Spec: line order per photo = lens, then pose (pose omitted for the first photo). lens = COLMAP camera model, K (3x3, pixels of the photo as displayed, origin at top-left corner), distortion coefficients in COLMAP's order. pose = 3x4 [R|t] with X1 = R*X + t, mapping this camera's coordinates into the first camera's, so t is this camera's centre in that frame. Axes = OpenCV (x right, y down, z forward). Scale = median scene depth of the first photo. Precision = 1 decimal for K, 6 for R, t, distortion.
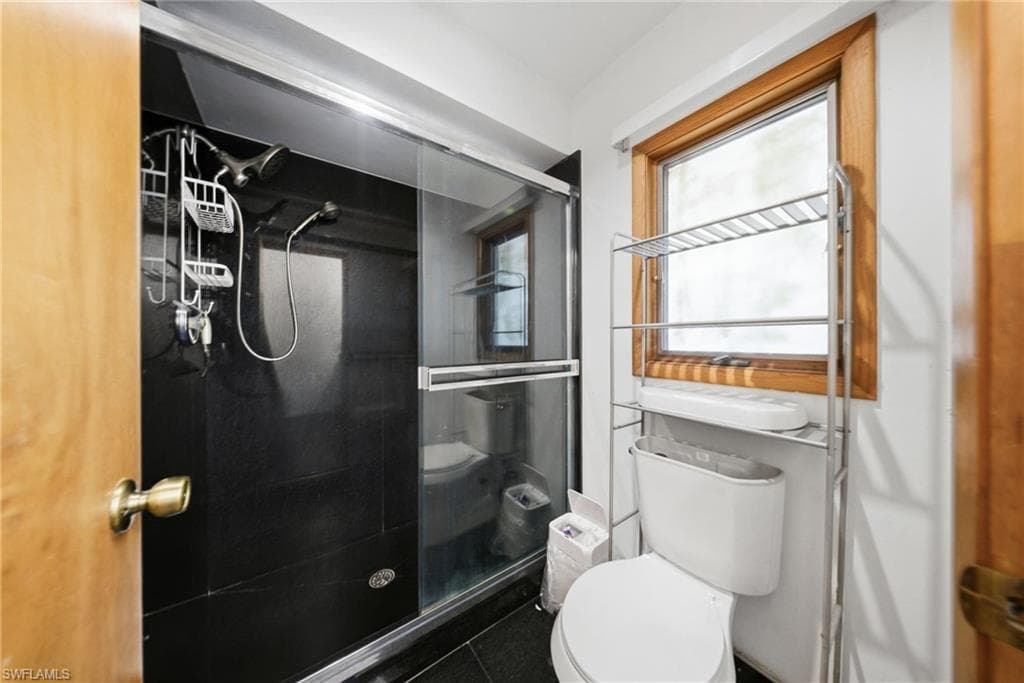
lens RADIAL K [[305.1, 0, 516.0], [0, 305.1, 339.6], [0, 0, 1]] dist [0.000342, -0.000074]
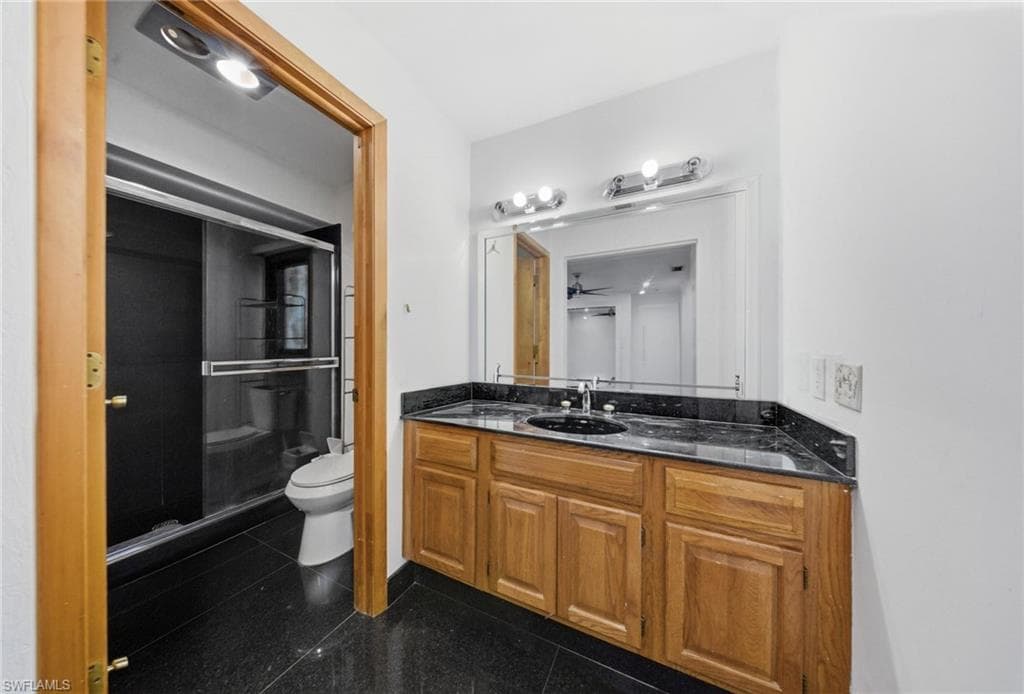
lens RADIAL K [[310.0, 0, 512.0], [0, 310.0, 343.7], [0, 0, 1]] dist [0.000000, -0.000013]
pose [[0.883636, 0.002378, 0.468168, 0.237653], [-0.000605, 0.999992, -0.003937, 0.003468], [-0.468174, 0.003196, 0.883631, -0.806407]]
